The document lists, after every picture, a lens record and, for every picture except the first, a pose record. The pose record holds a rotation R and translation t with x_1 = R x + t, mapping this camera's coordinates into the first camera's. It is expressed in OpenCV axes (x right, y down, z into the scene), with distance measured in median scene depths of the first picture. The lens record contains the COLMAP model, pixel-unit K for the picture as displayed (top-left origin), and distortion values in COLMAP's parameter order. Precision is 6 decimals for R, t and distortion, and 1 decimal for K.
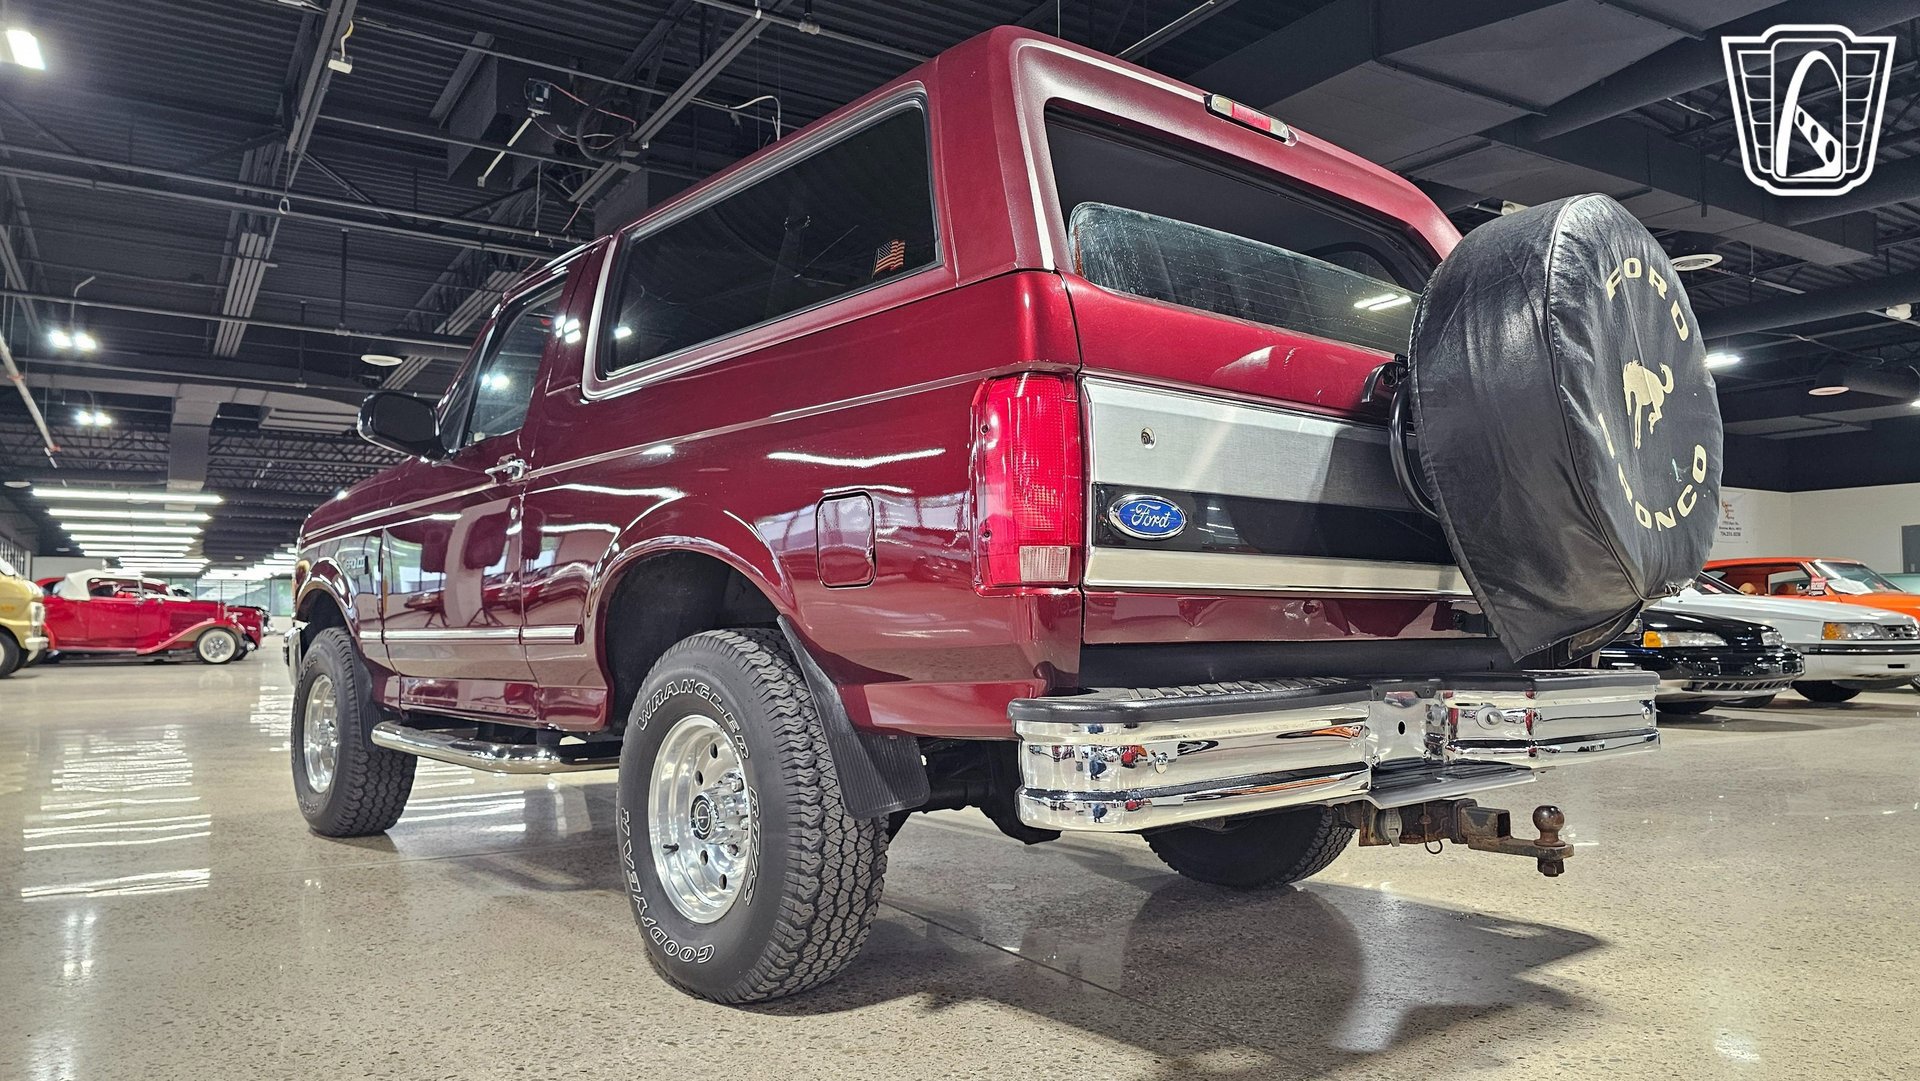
lens RADIAL K [[1279.7, 0, 936.1], [0, 1279.7, 539.1], [0, 0, 1]] dist [0.049702, -0.047202]
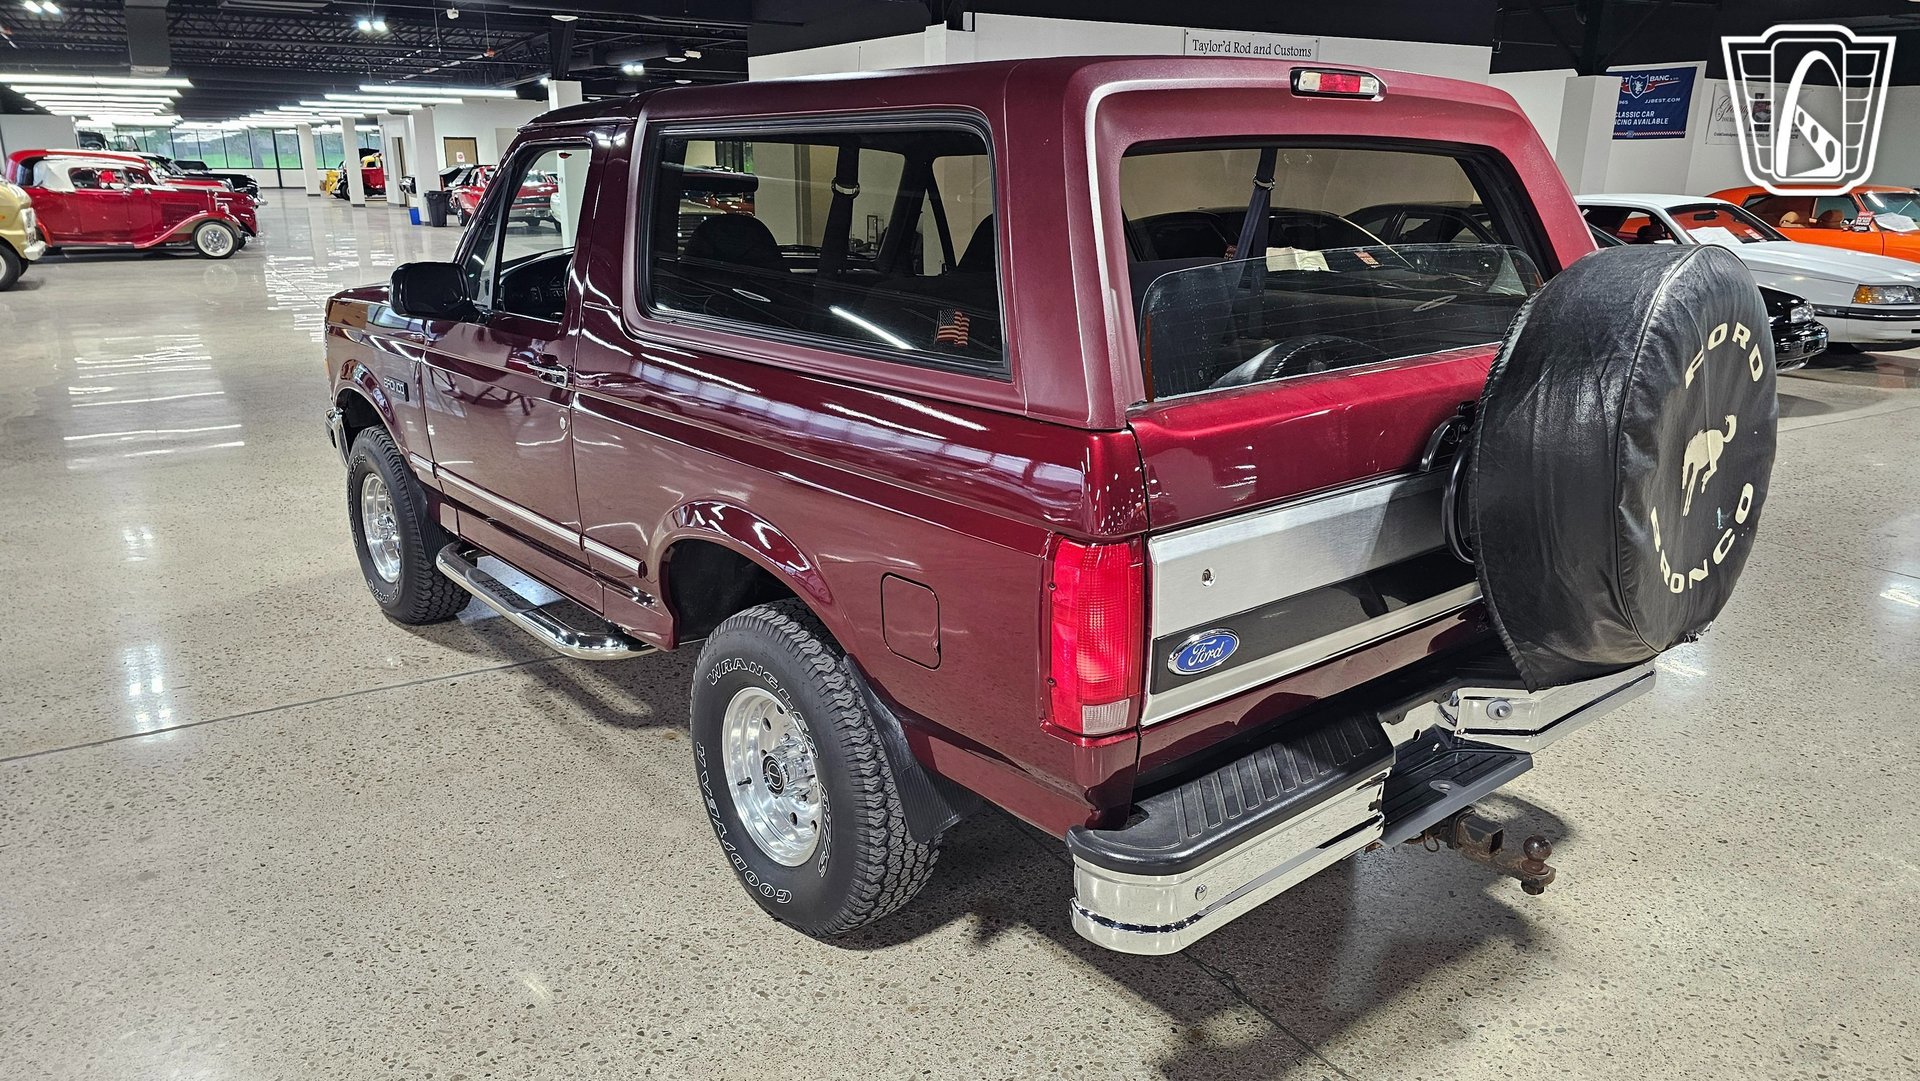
lens RADIAL K [[1279.7, 0, 936.1], [0, 1279.7, 539.1], [0, 0, 1]] dist [0.049702, -0.047202]
pose [[0.999974, 0.006304, -0.003419, -0.042484], [-0.004766, 0.940415, 0.339995, -0.381861], [0.005359, -0.339970, 0.940421, 0.030654]]
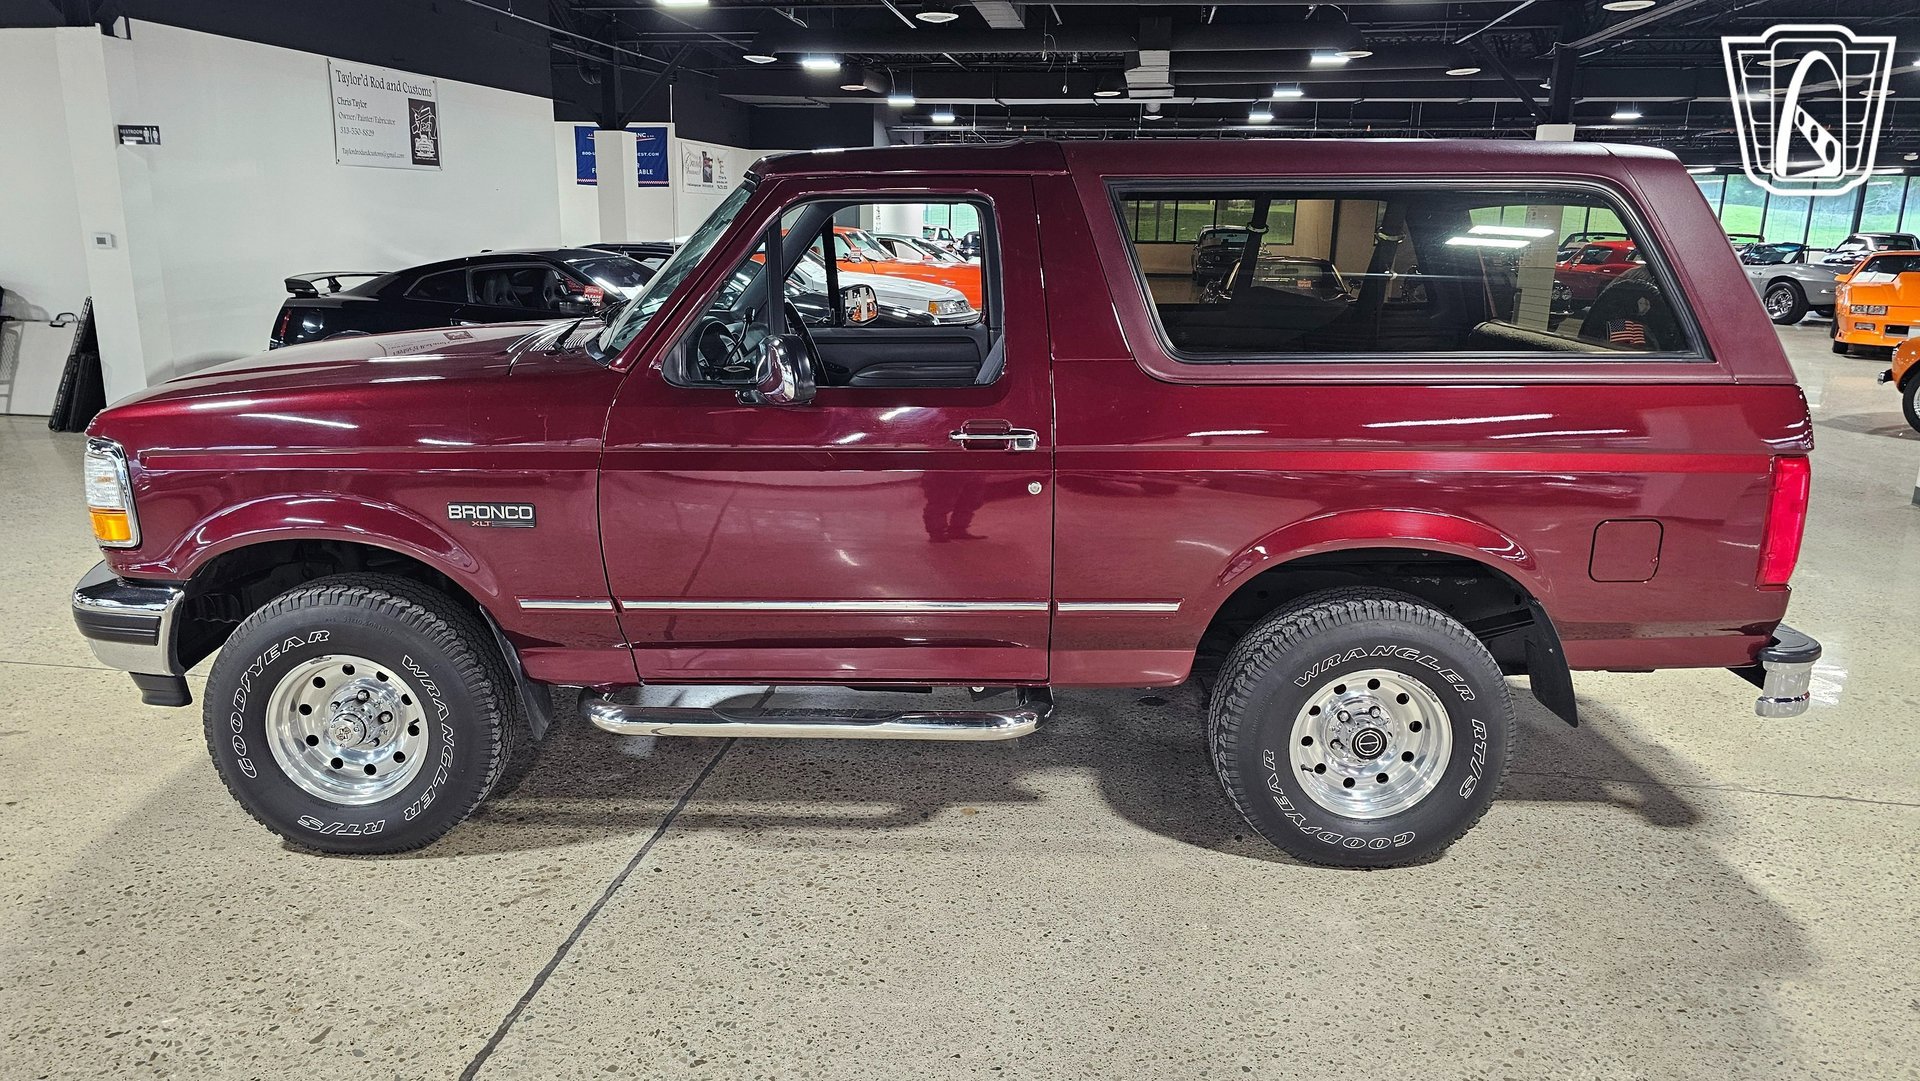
lens RADIAL K [[1279.1, 0, 916.0], [0, 1279.1, 565.1], [0, 0, 1]] dist [0.046634, -0.042275]
pose [[0.662264, -0.196551, 0.723031, -1.451204], [-0.049231, 0.951480, 0.303747, -0.327601], [-0.747651, -0.236756, 0.620455, 0.645002]]
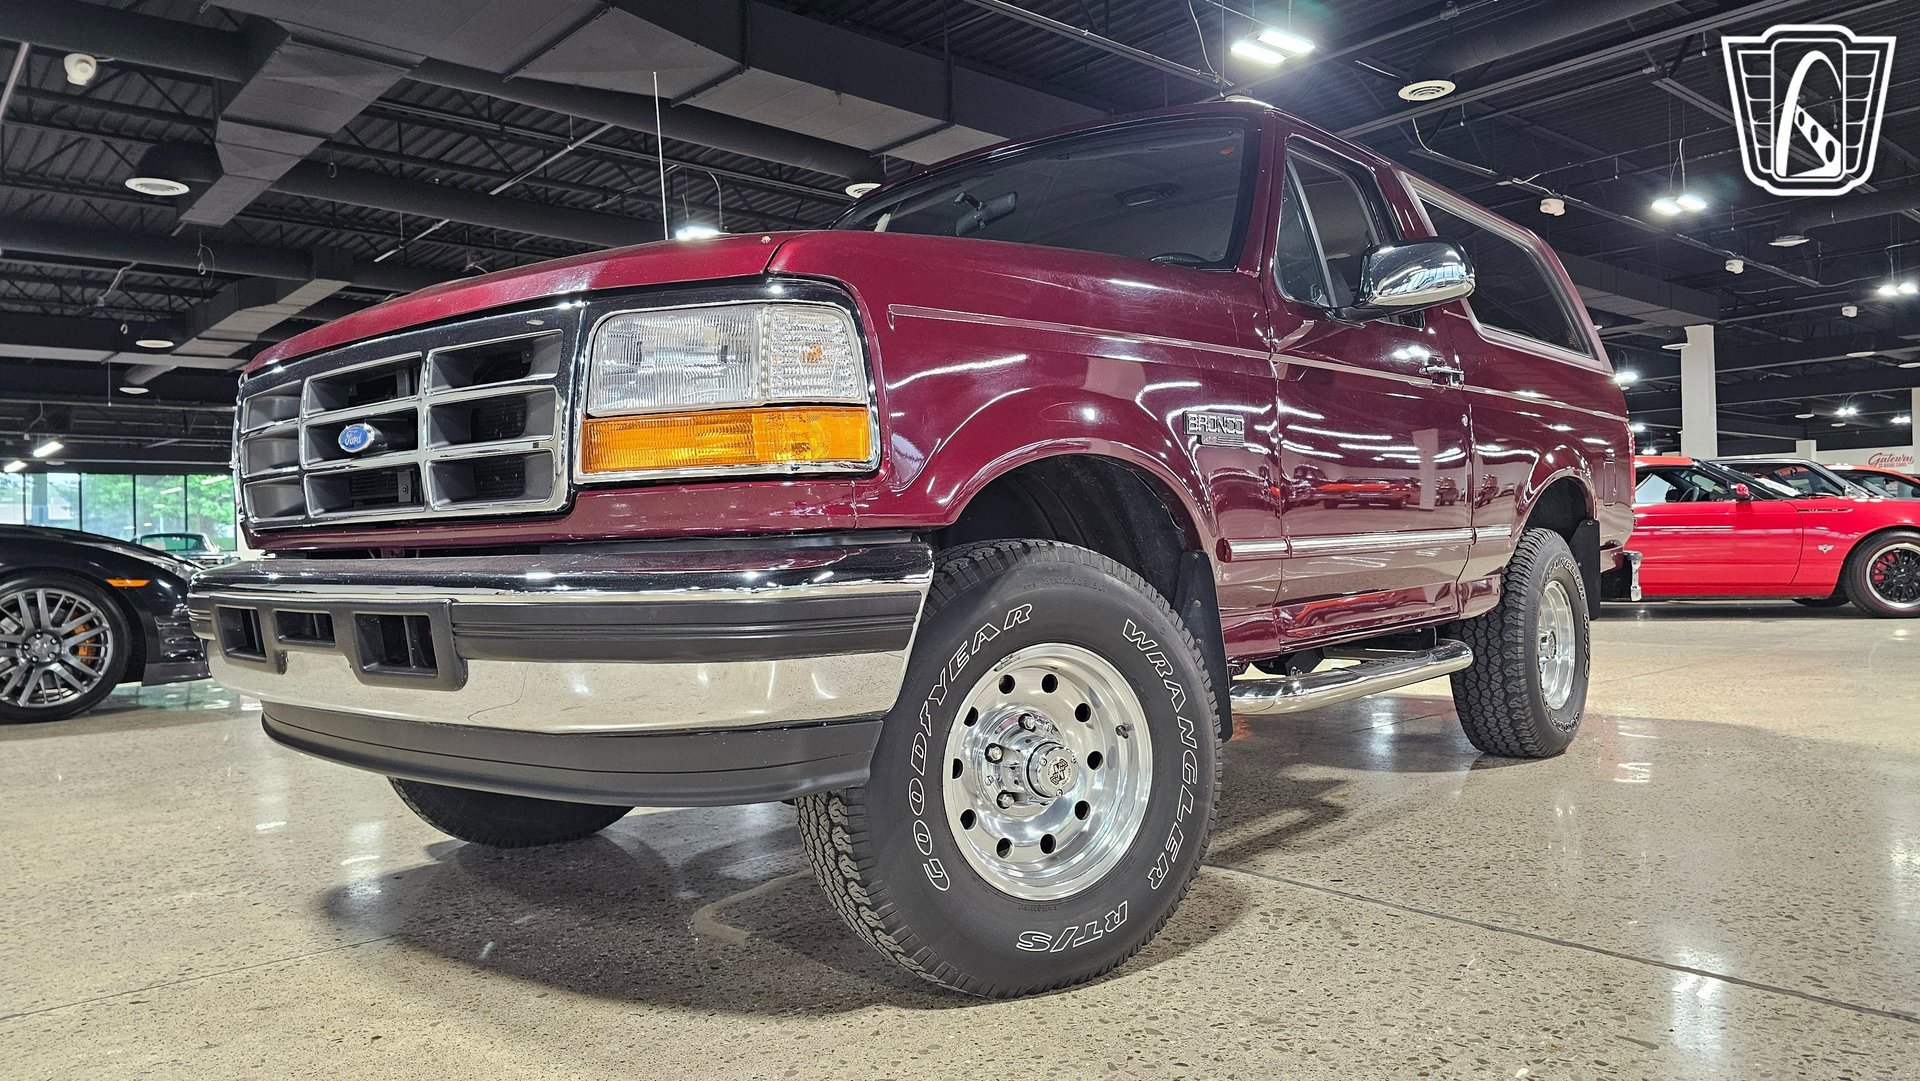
lens RADIAL K [[1276.8, 0, 951.9], [0, 1276.8, 535.6], [0, 0, 1]] dist [0.071603, -0.078596]
pose [[-0.163424, -0.002367, 0.986553, -1.760692], [-0.047405, 0.998861, -0.005456, 0.137028], [-0.985416, -0.047659, -0.163350, 2.148078]]
